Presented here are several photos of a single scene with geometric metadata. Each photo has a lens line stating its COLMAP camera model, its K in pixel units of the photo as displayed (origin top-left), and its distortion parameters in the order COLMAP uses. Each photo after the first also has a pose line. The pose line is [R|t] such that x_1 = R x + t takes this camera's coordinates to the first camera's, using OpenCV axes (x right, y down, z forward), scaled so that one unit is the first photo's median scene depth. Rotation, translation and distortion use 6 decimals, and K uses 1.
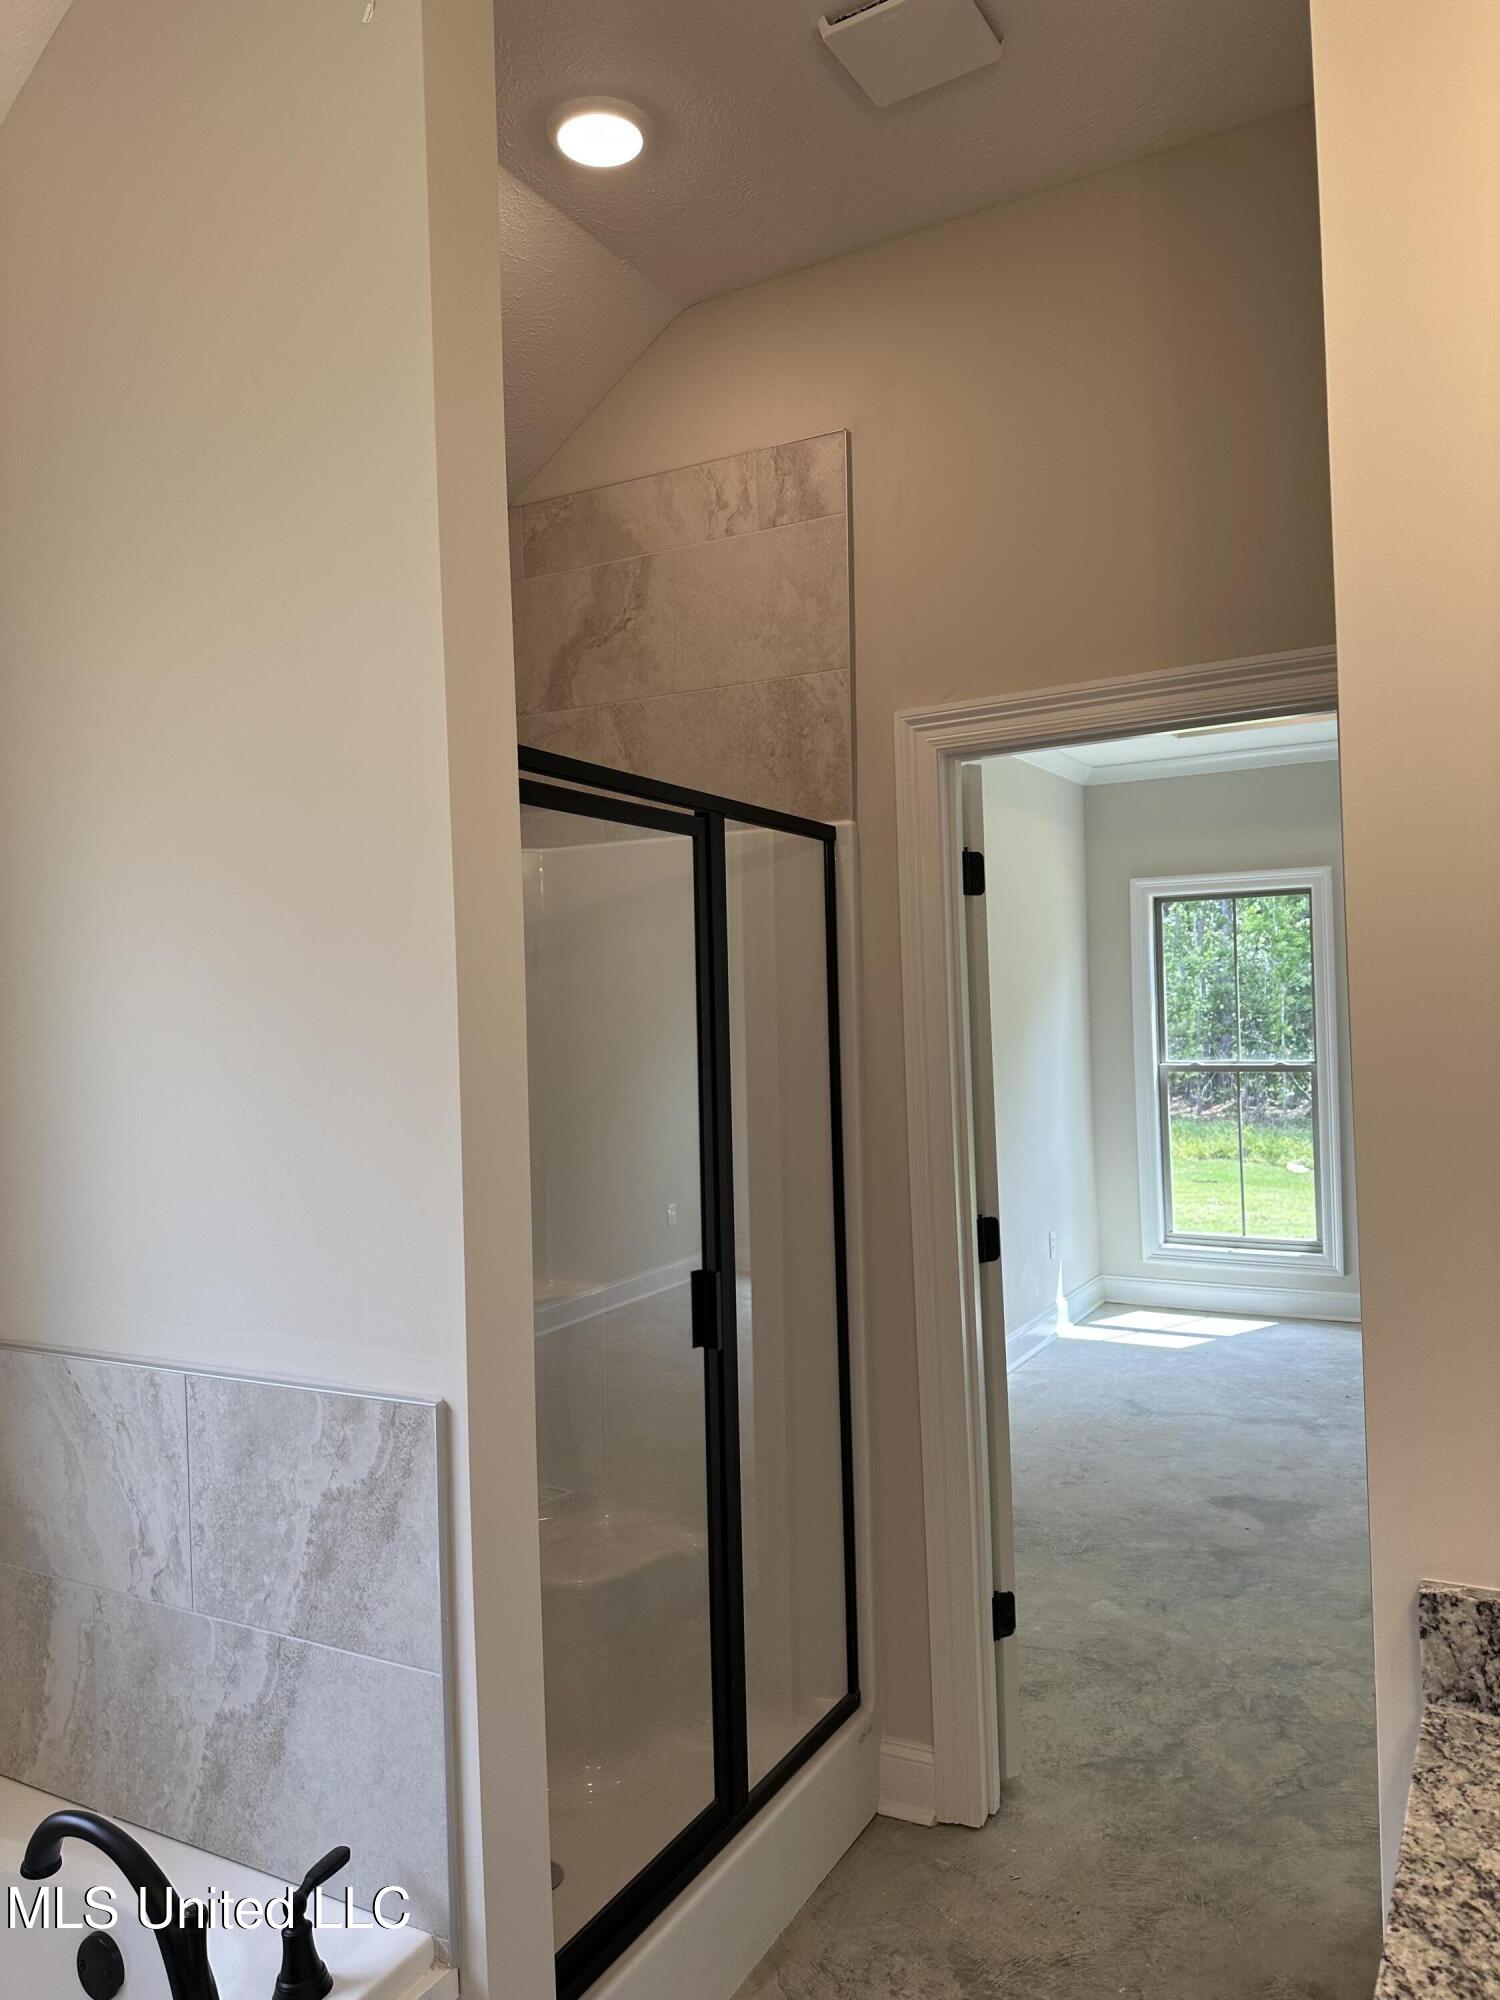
lens RADIAL K [[1401.4, 0, 750.0], [0, 1401.4, 1000.0], [0, 0, 1]] dist [0.036610, -0.057912]
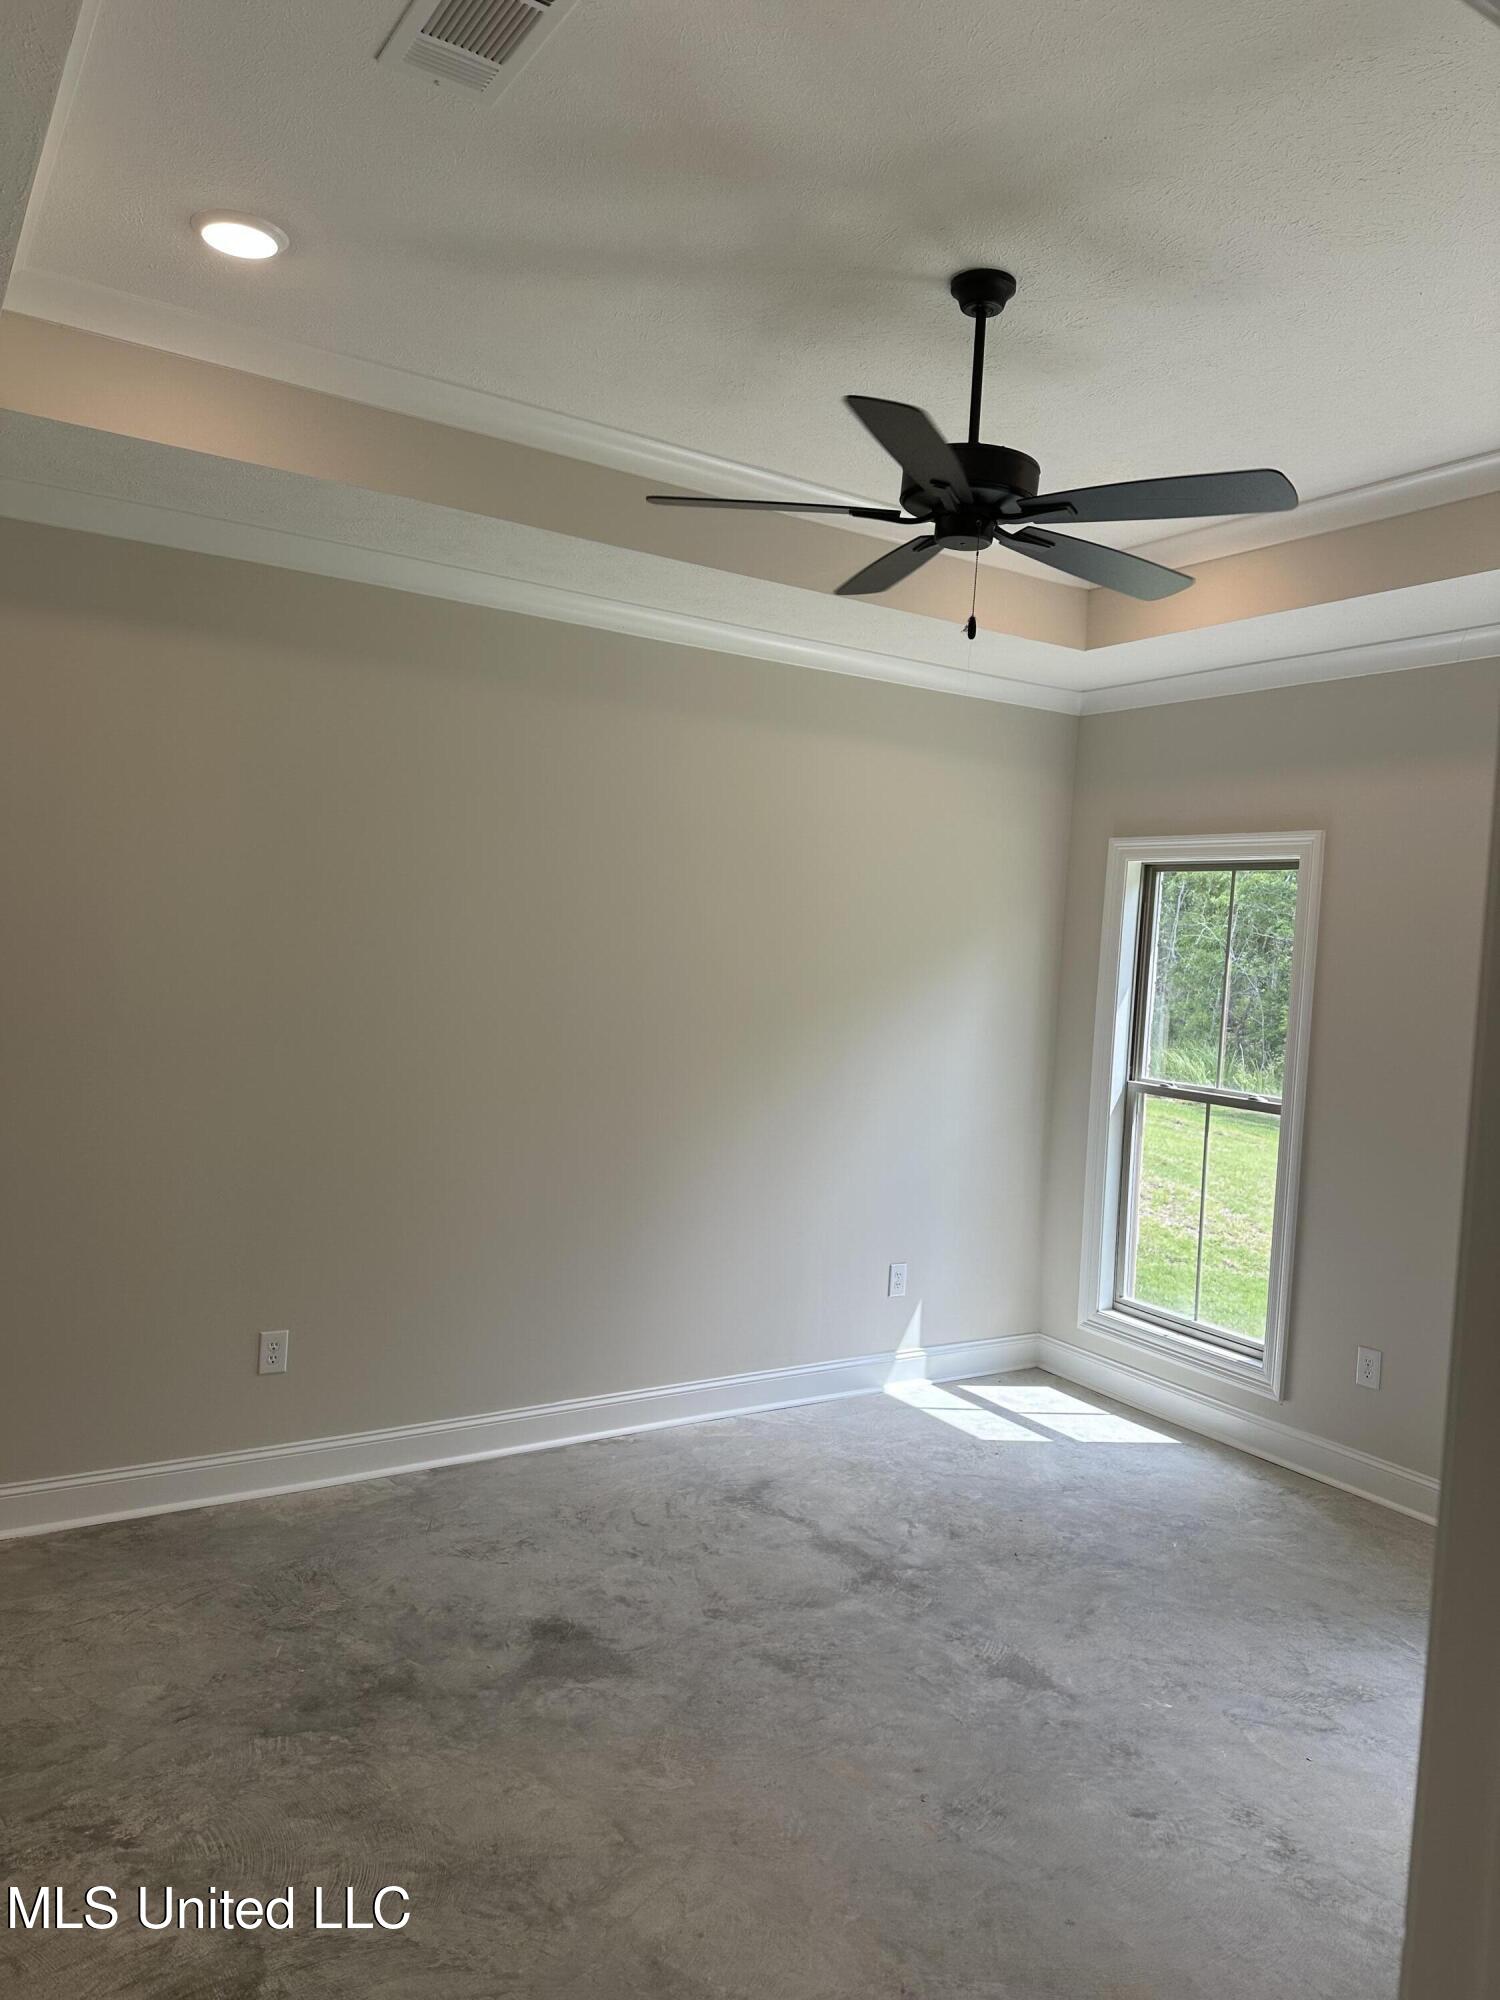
lens RADIAL K [[1401.4, 0, 750.0], [0, 1401.4, 1000.0], [0, 0, 1]] dist [0.036610, -0.057912]
pose [[0.884460, 0.103615, -0.454967, 0.696942], [-0.085823, 0.994523, 0.059654, -0.039971], [0.458656, -0.013715, 0.888508, 0.340188]]
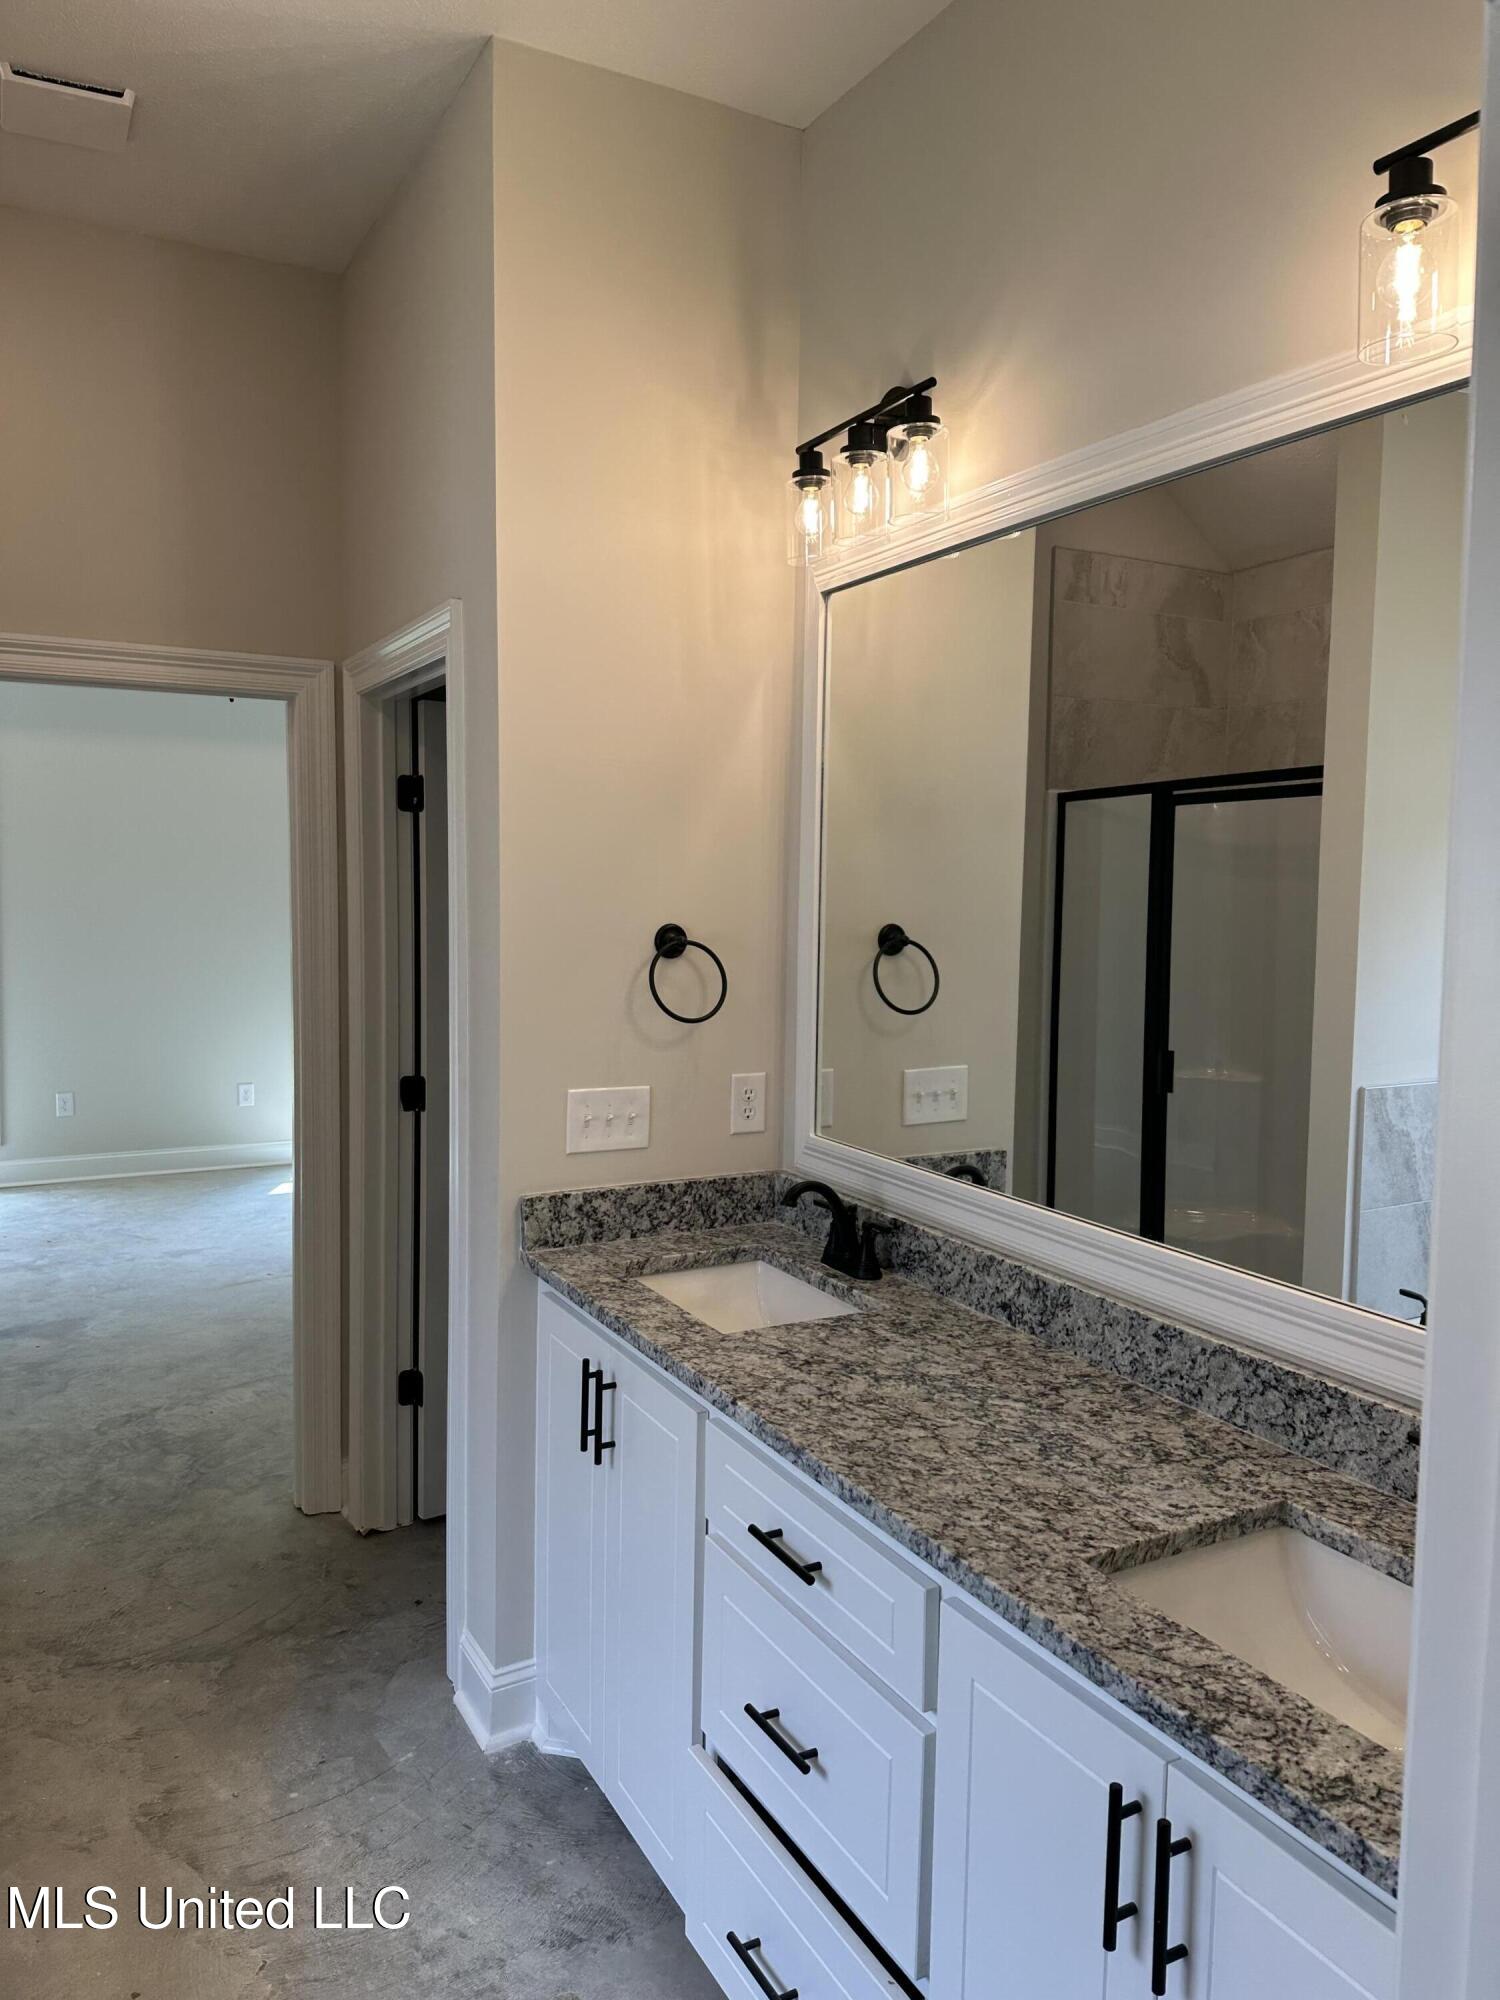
lens RADIAL K [[1401.4, 0, 750.0], [0, 1401.4, 1000.0], [0, 0, 1]] dist [0.036610, -0.057912]
pose [[0.526781, -0.027645, 0.849552, -0.286263], [-0.036735, 0.997797, 0.055248, -0.000066], [-0.849207, -0.060312, 0.524604, -0.091468]]
